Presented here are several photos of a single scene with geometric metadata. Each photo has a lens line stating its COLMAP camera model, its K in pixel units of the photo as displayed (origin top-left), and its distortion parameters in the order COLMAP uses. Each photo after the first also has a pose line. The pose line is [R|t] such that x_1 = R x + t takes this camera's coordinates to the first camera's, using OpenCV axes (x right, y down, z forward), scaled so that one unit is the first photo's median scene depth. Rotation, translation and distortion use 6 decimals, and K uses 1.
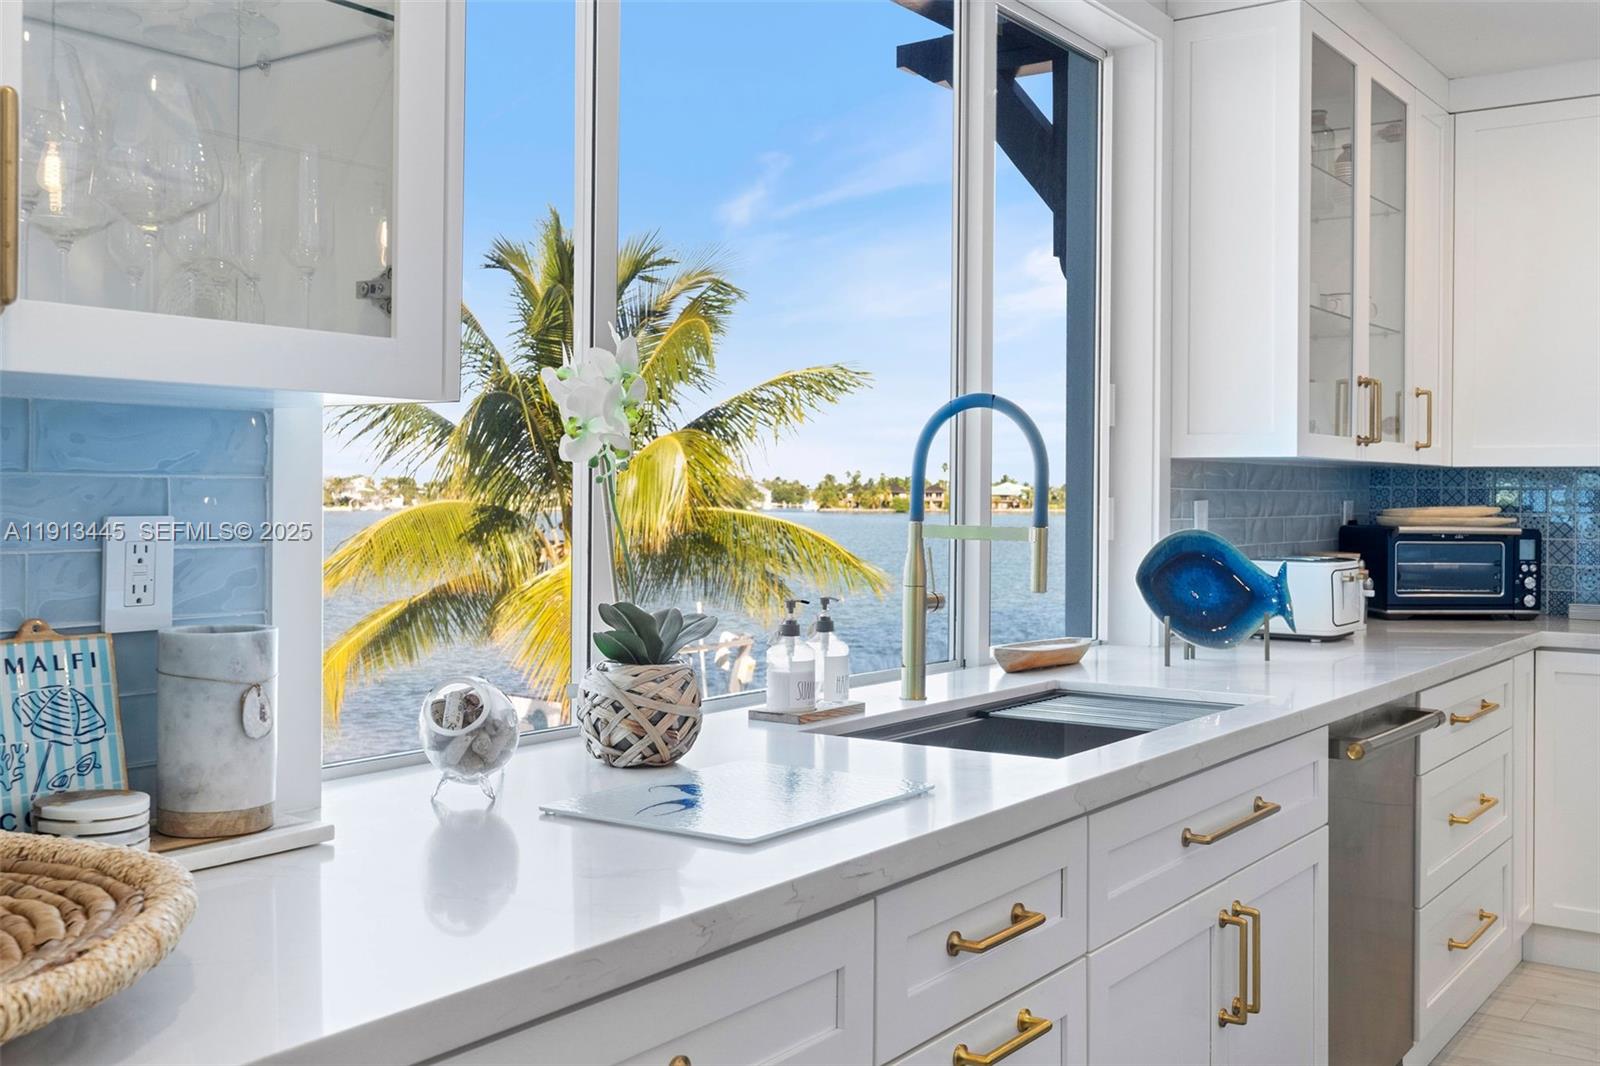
lens RADIAL K [[1576.1, 0, 802.4], [0, 1576.1, 485.5], [0, 0, 1]] dist [0.002703, 0.002580]
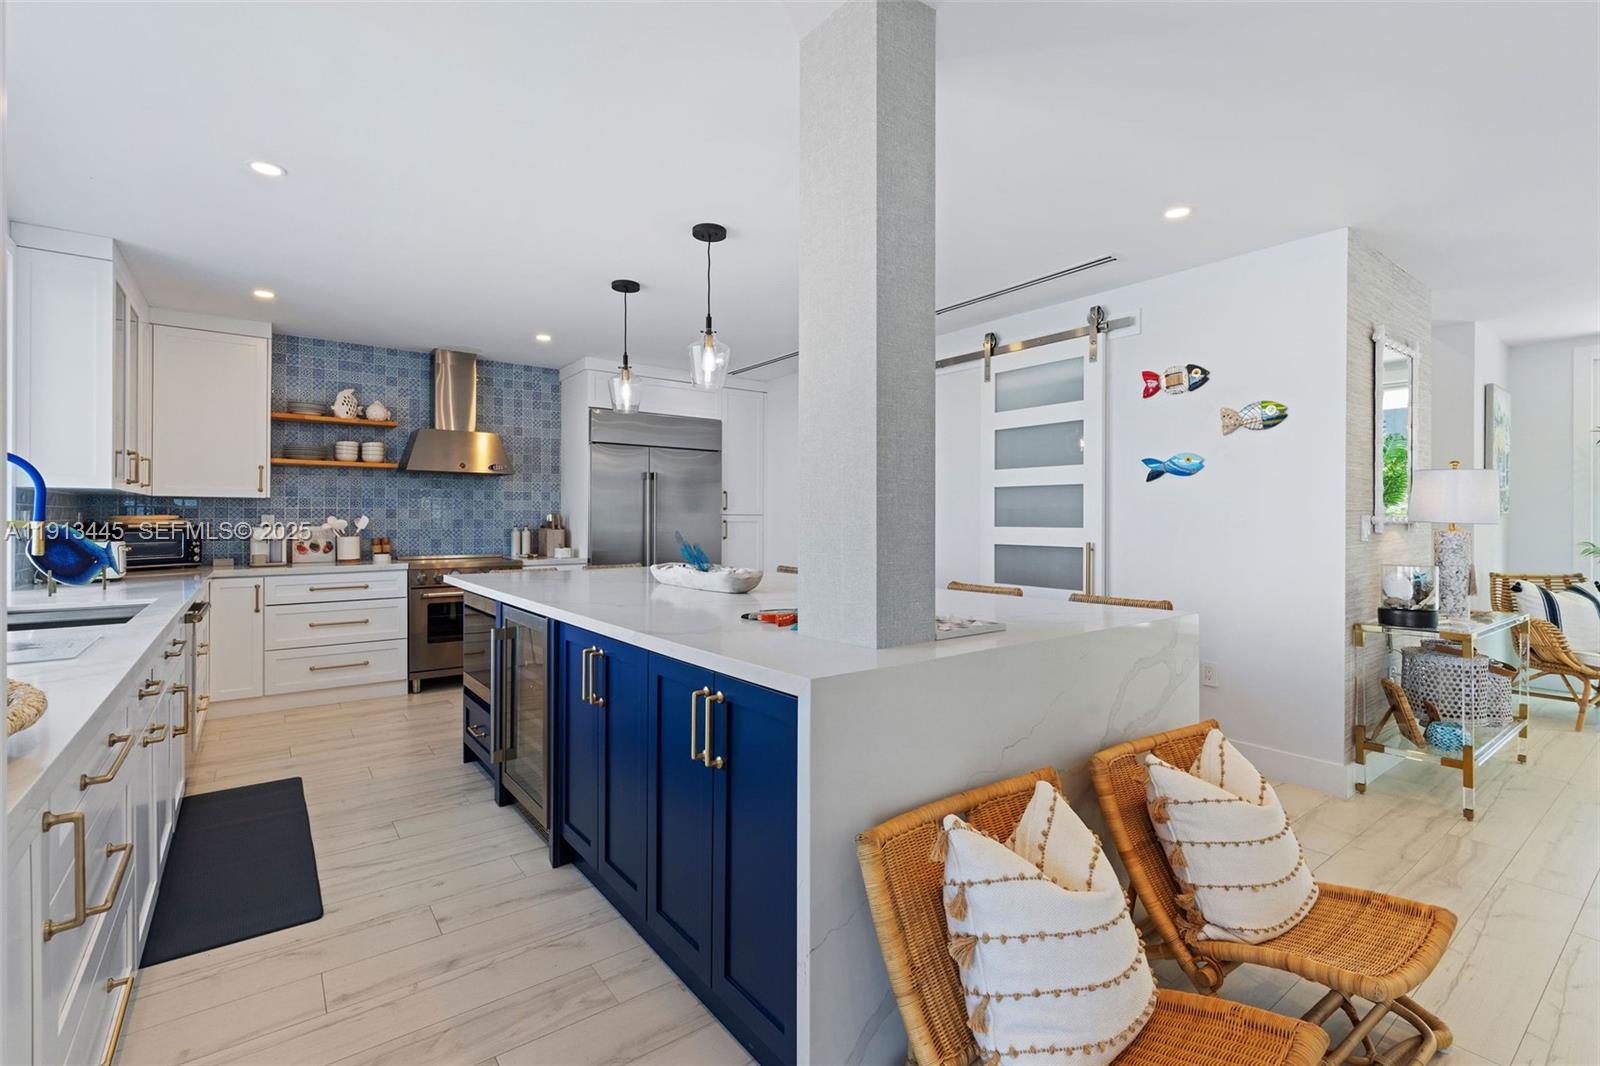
lens RADIAL K [[714.3, 0, 801.3], [0, 714.3, 516.6], [0, 0, 1]] dist [-0.002380, 0.000007]
pose [[0.286382, -0.005243, 0.958101, -0.269969], [-0.004232, 0.999968, 0.006738, 0.005856], [-0.958106, -0.005984, 0.286351, -0.089619]]
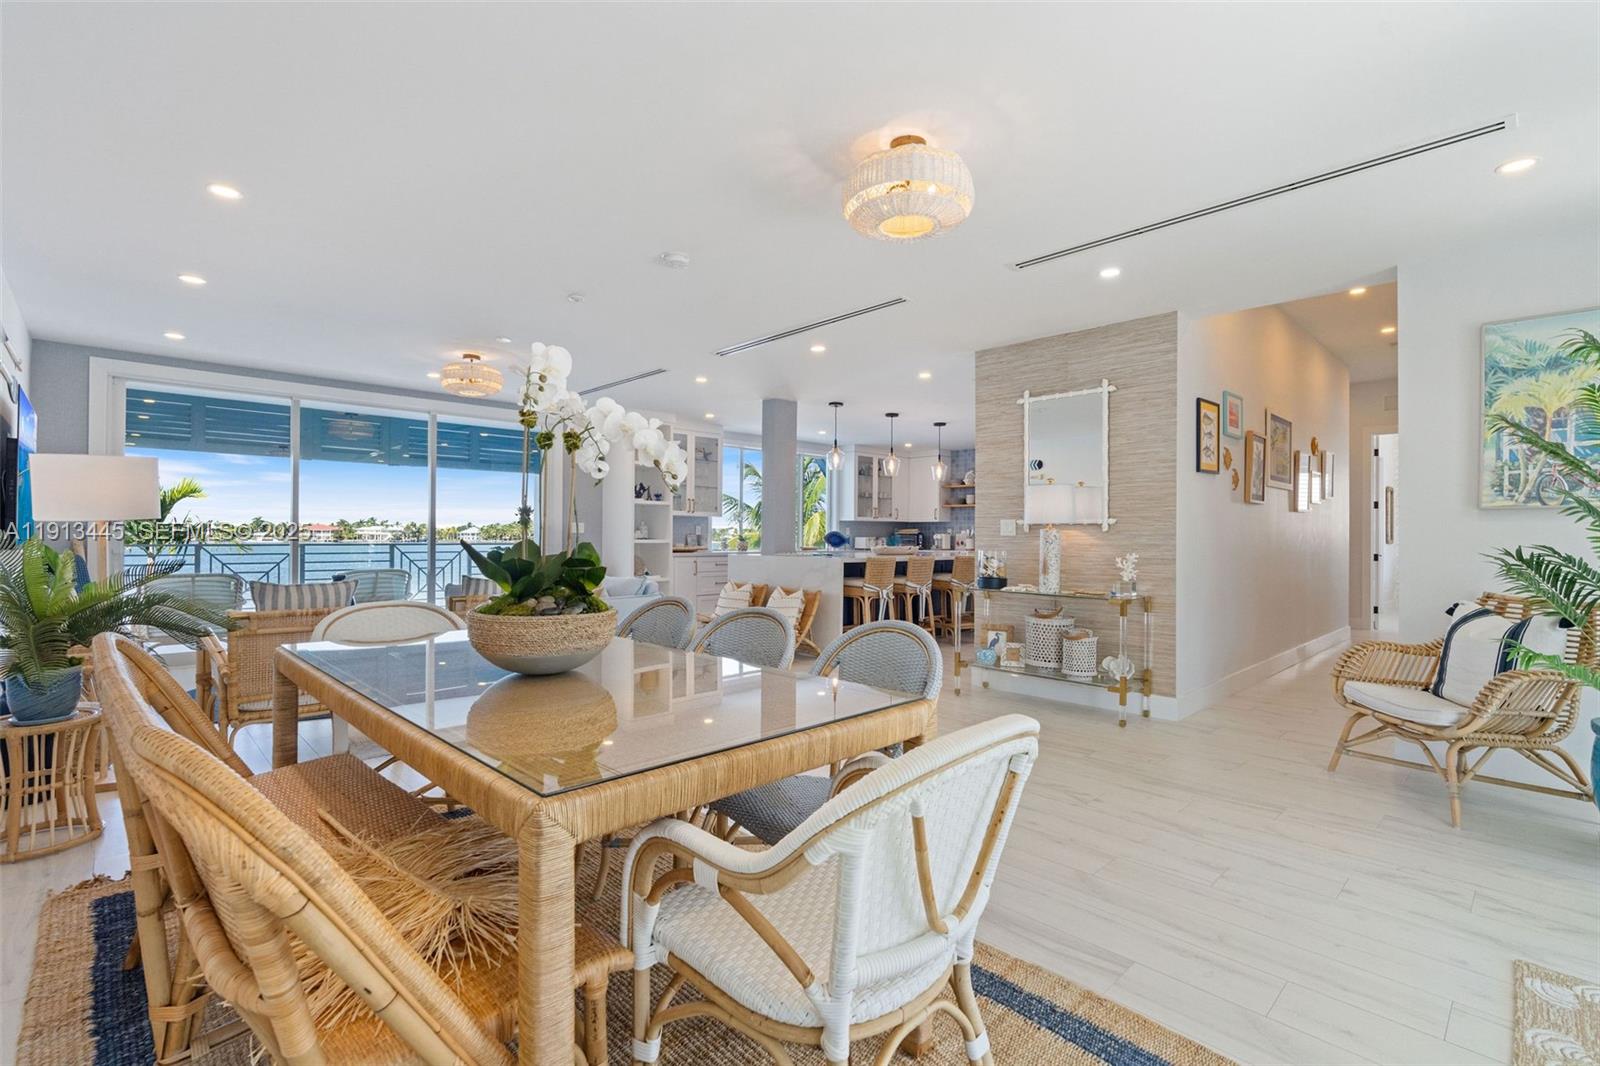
lens RADIAL K [[727.4, 0, 800.0], [0, 727.4, 533.0], [0, 0, 1]] dist [0.002032, 0.000173]
pose [[0.983584, -0.001063, -0.180448, 0.569918], [0.001005, 0.999999, -0.000418, 0.031538], [0.180448, 0.000230, 0.983584, -1.824562]]
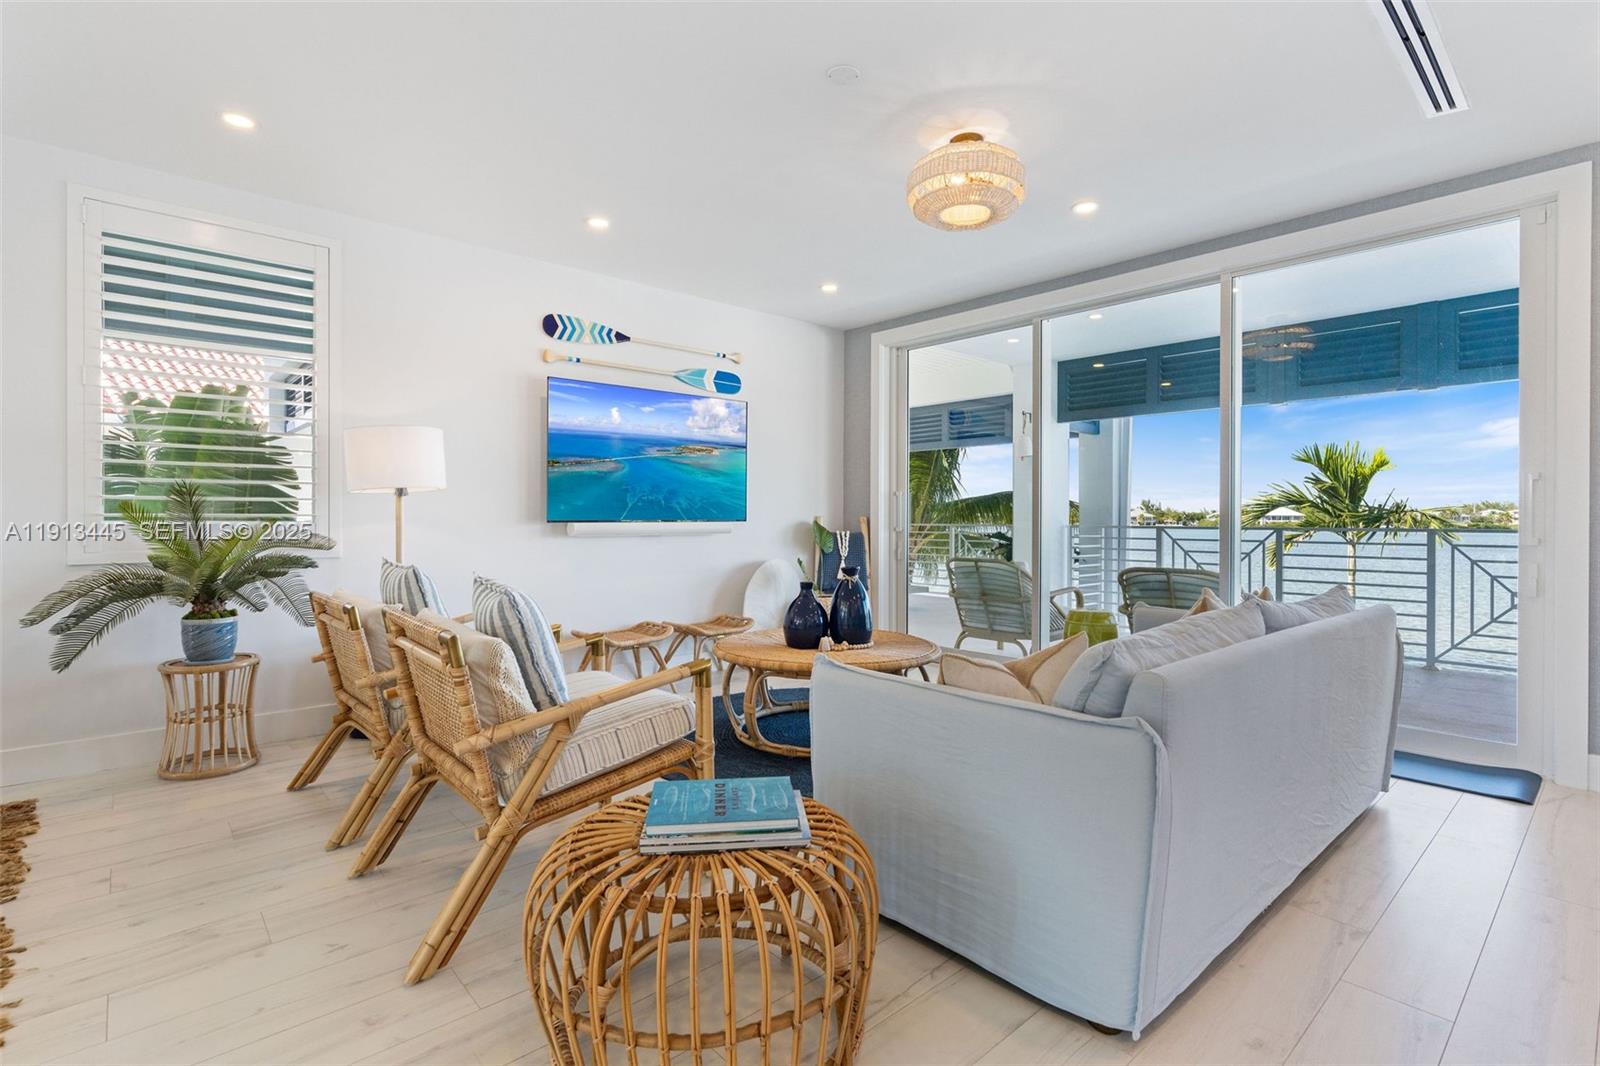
lens RADIAL K [[765.3, 0, 805.1], [0, 765.3, 527.8], [0, 0, 1]] dist [-0.006141, -0.000638]
pose [[-0.194024, 0.008440, -0.980960, 0.441072], [-0.001285, 0.999960, 0.008858, 0.050033], [0.980996, 0.002979, -0.194006, -0.556118]]
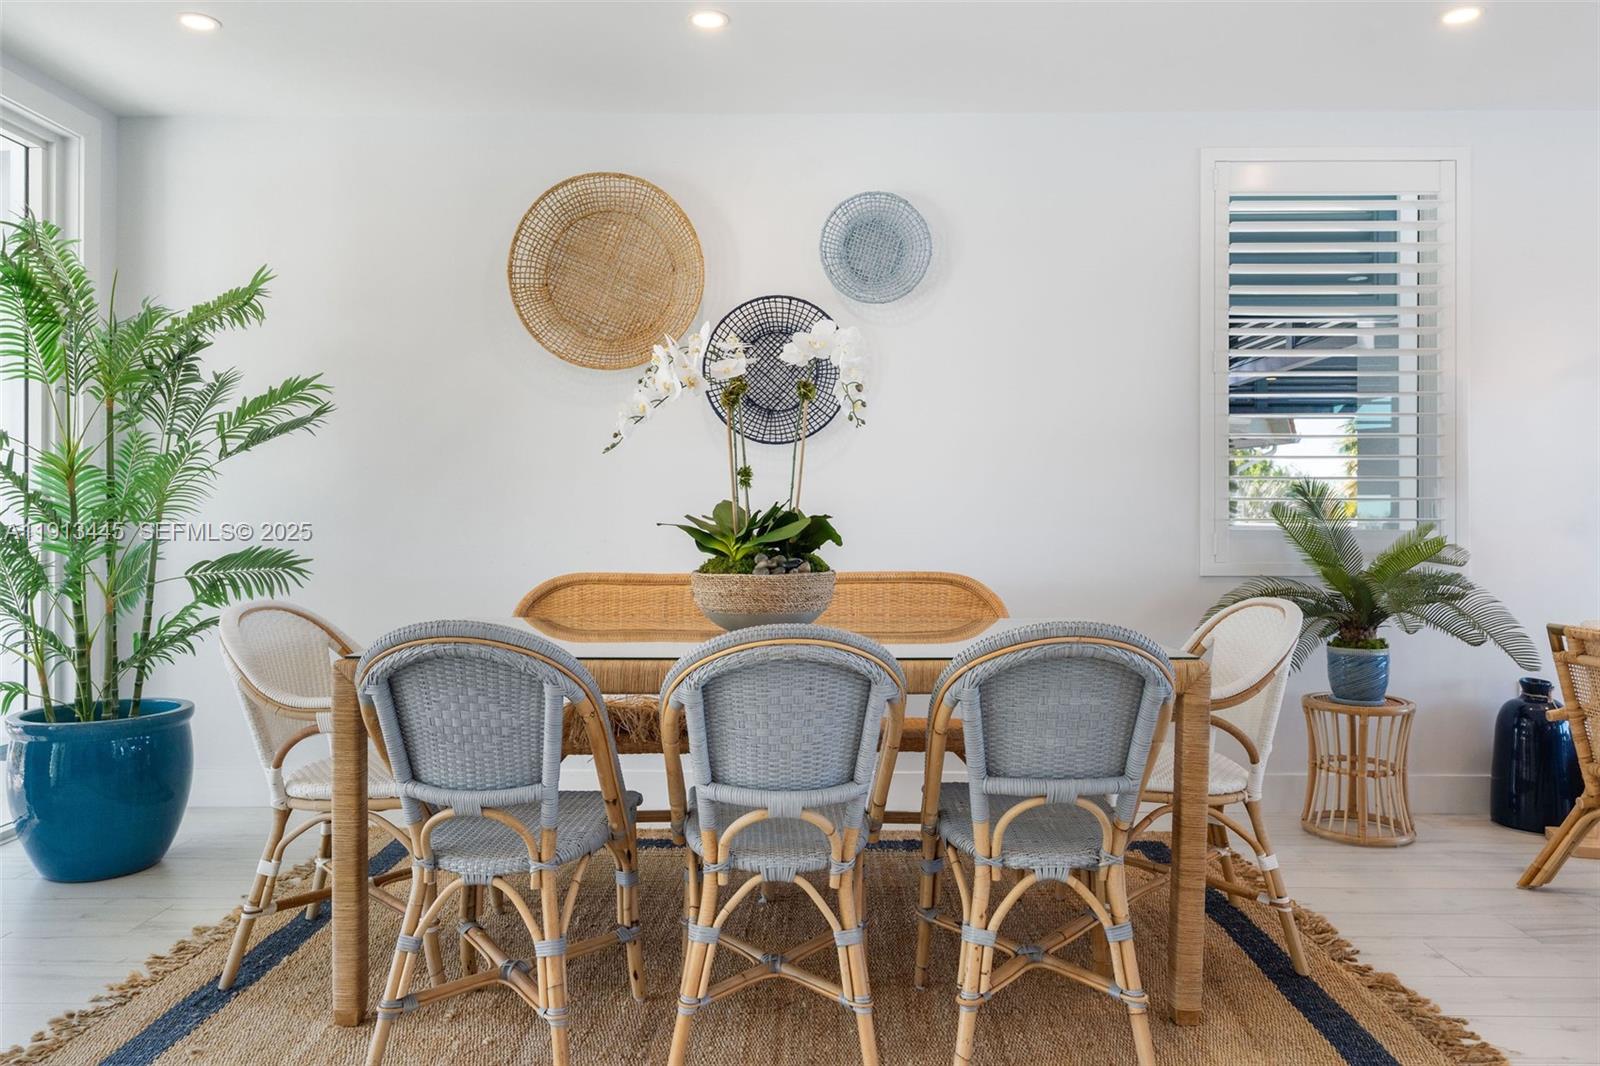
lens RADIAL K [[1125.0, 0, 801.7], [0, 1125.0, 510.4], [0, 0, 1]] dist [0.033179, -0.001025]
pose [[-0.816622, -0.007261, -0.577127, 0.705457], [-0.005750, 0.999974, -0.004445, 0.043712], [0.577144, -0.000311, -0.816643, -0.795679]]
